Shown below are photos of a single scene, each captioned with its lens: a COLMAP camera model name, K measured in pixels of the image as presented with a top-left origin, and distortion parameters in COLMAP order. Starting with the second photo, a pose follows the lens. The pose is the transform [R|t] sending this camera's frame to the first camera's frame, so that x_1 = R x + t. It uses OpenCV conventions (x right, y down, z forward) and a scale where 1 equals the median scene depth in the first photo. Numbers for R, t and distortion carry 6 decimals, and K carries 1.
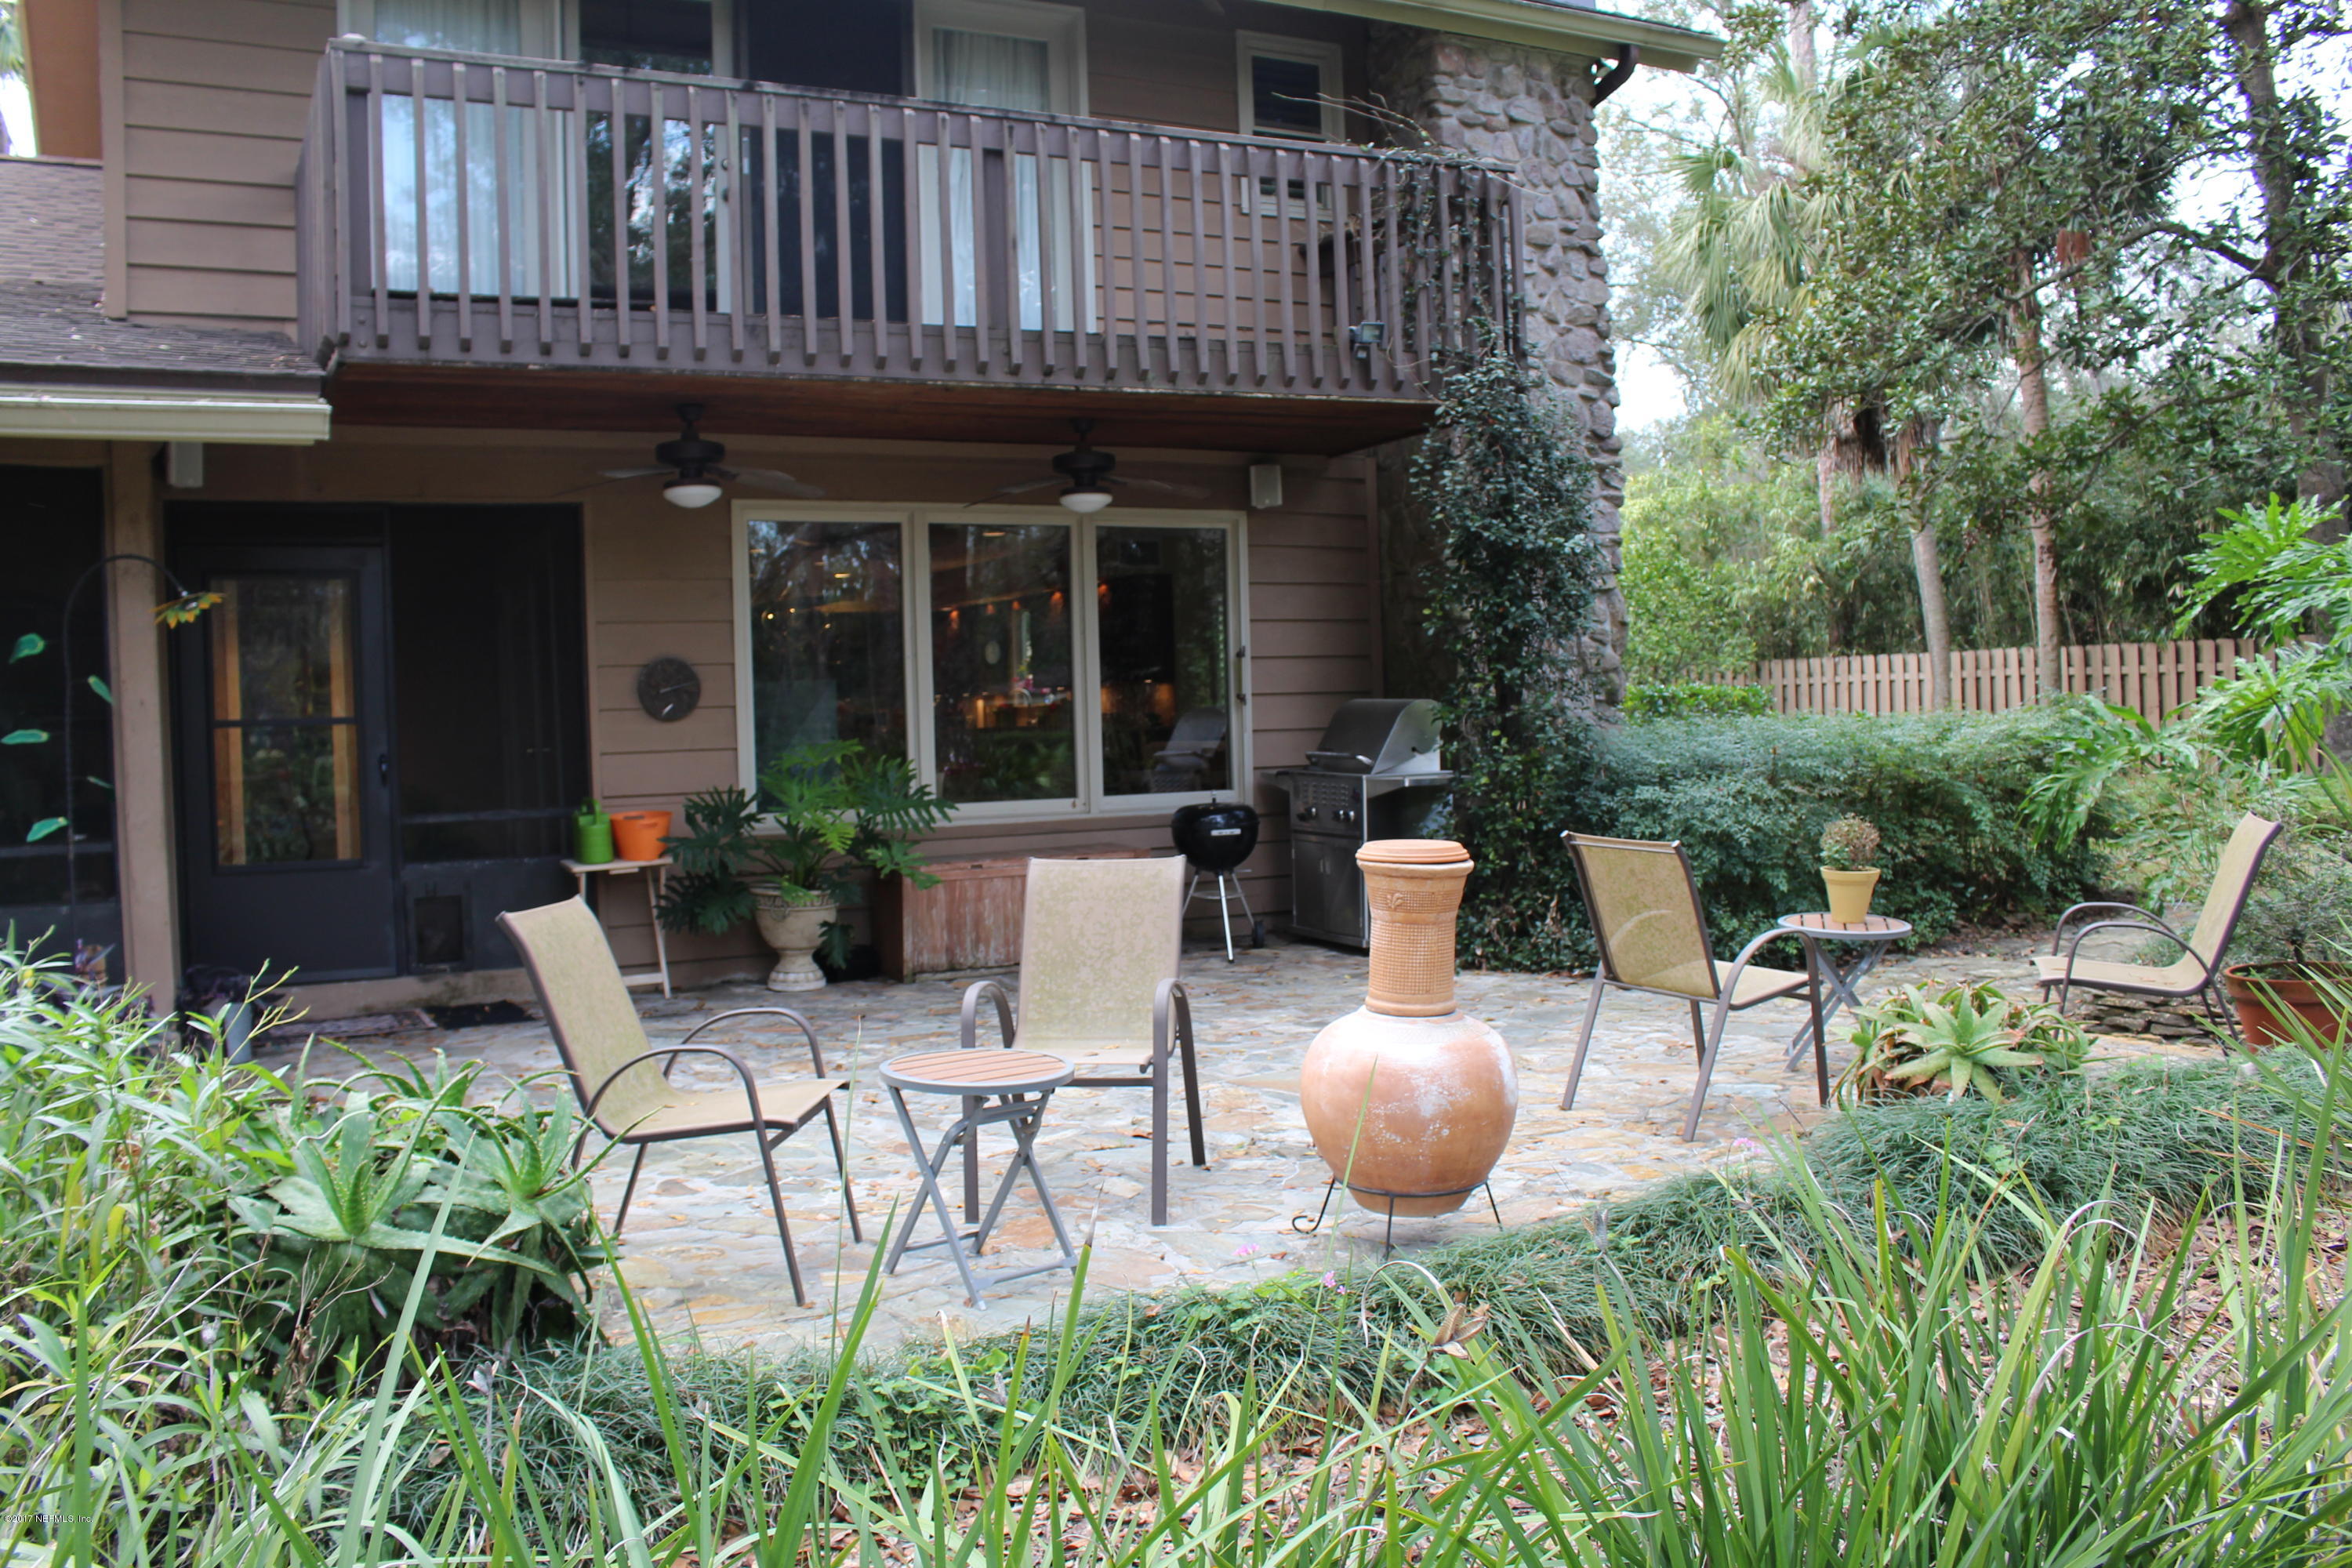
lens RADIAL K [[1963.7, 0, 1190.4], [0, 1963.7, 781.1], [0, 0, 1]] dist [-0.111887, 0.003626]
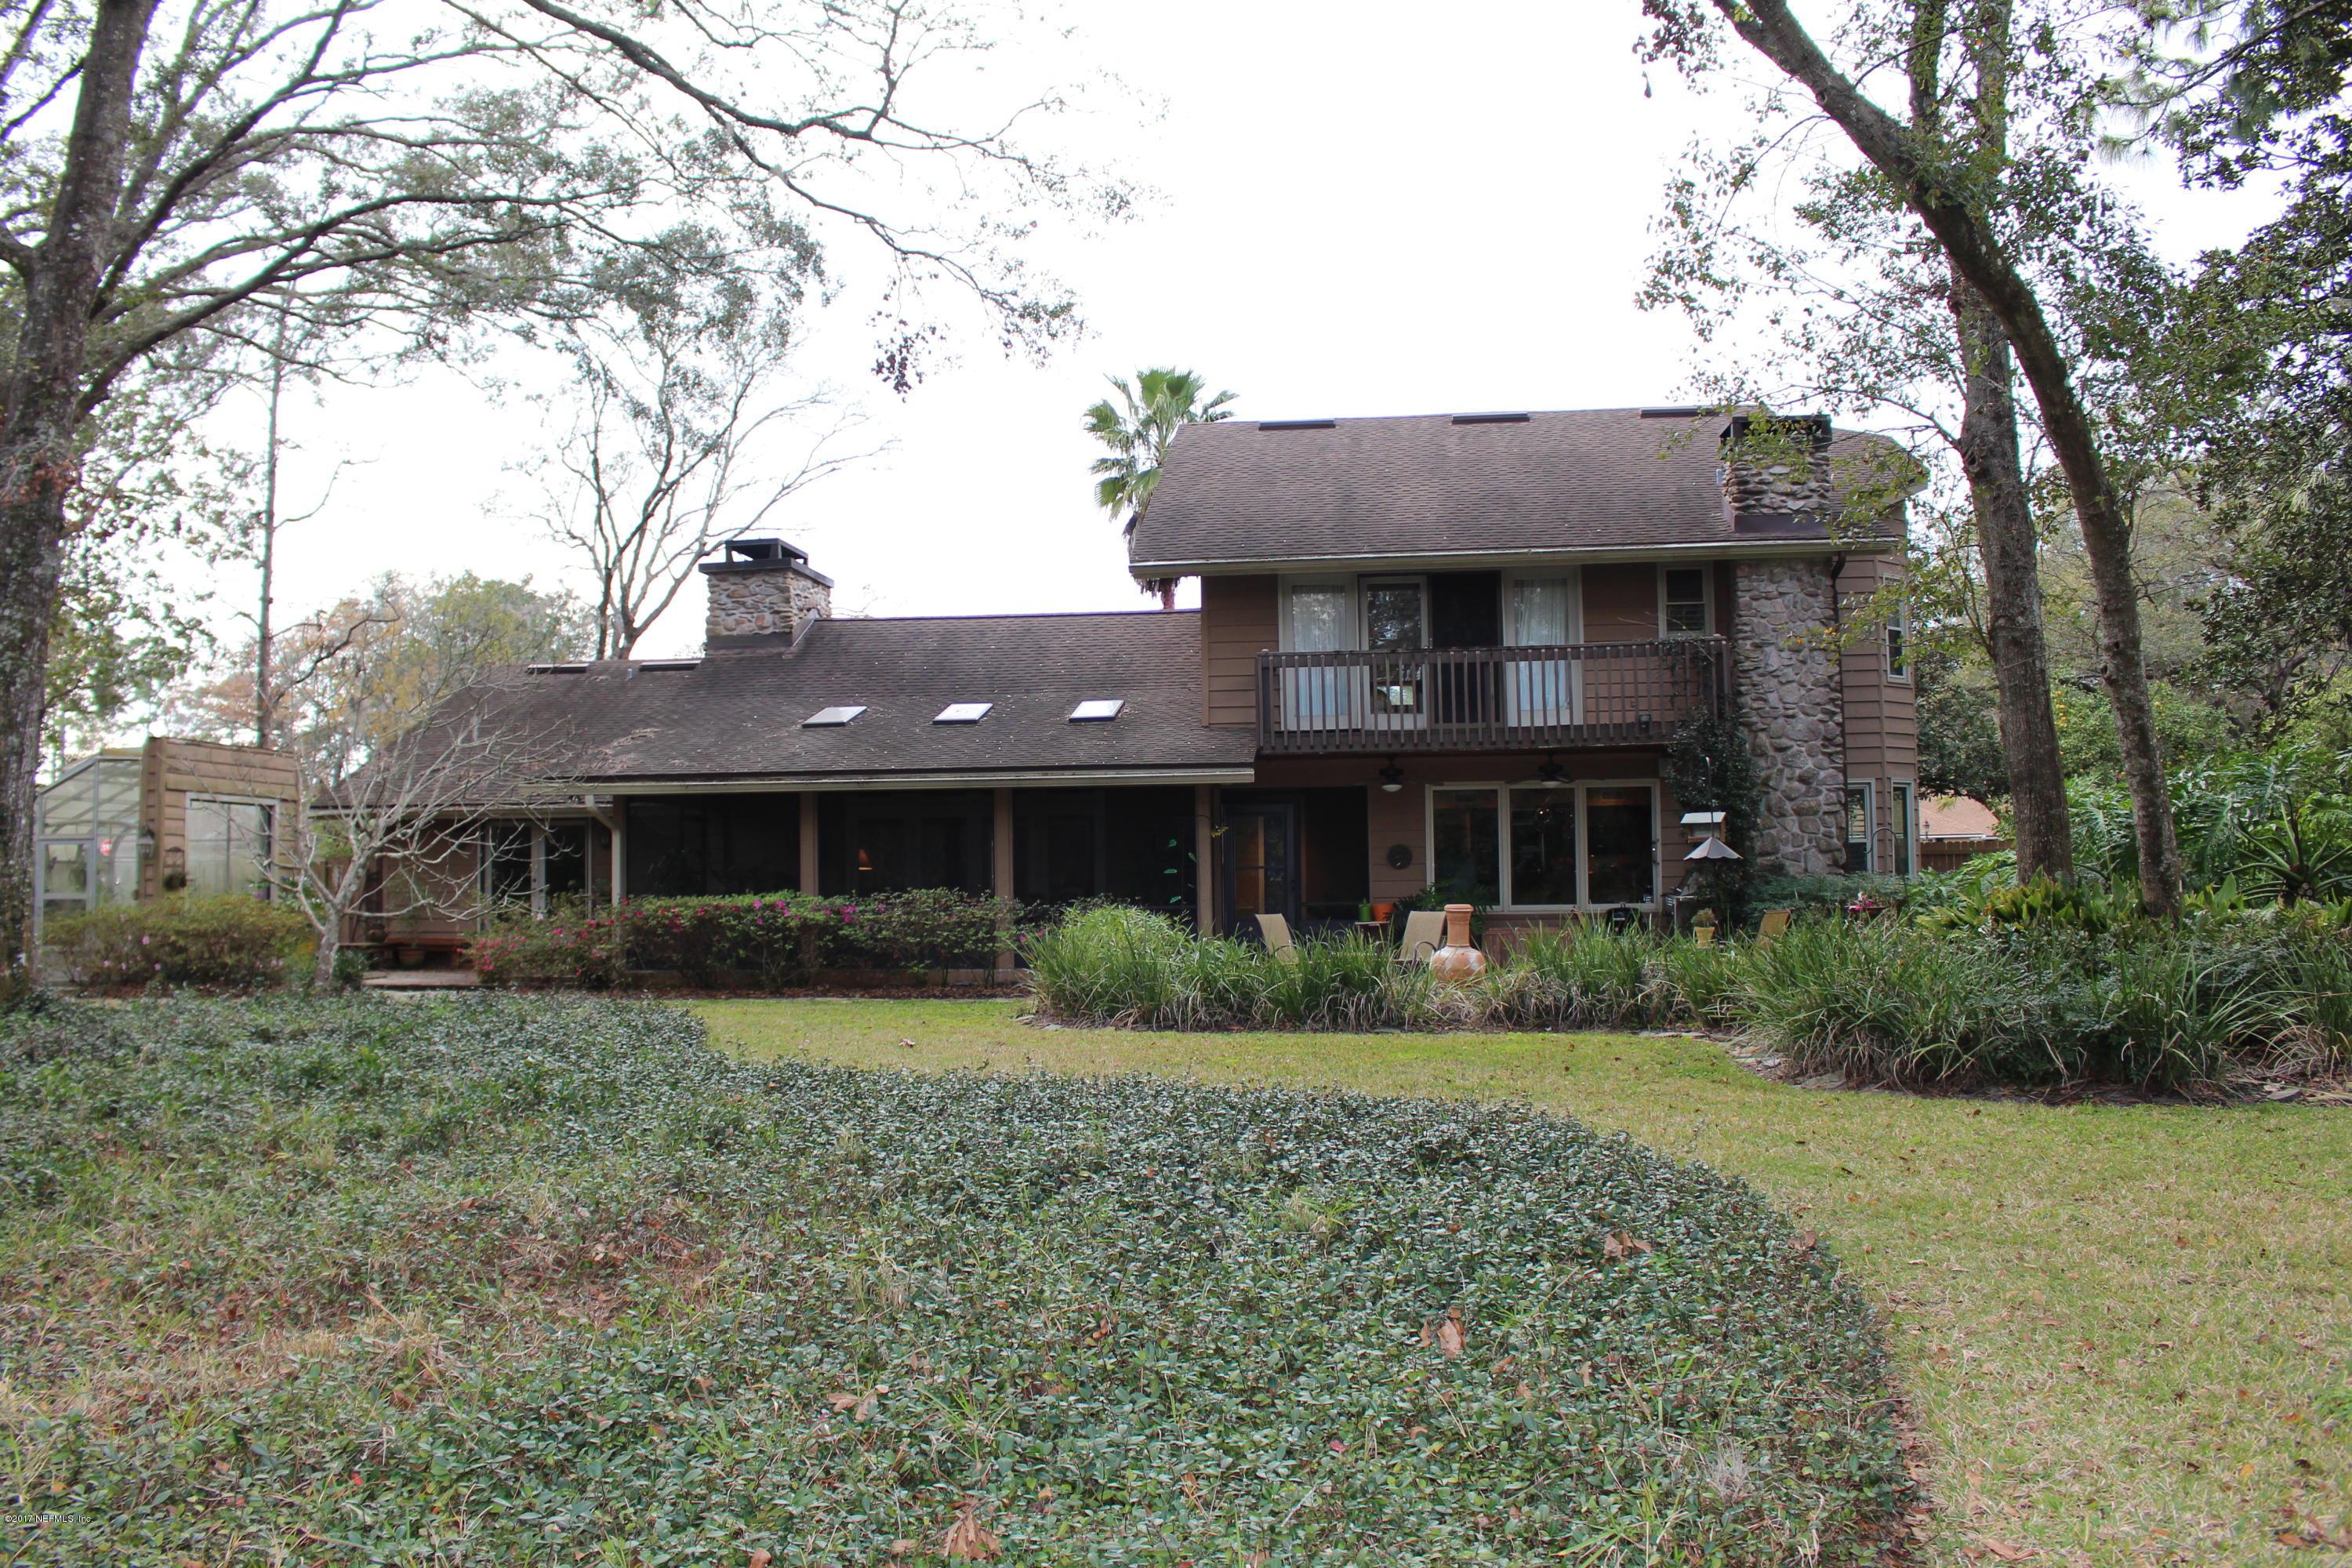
lens RADIAL K [[1963.7, 0, 1190.4], [0, 1963.7, 781.1], [0, 0, 1]] dist [-0.111887, 0.003626]
pose [[0.825844, -0.011222, -0.563787, 1.058286], [-0.029462, 0.997578, -0.063012, 0.027559], [0.563129, 0.068648, 0.823513, -1.430111]]
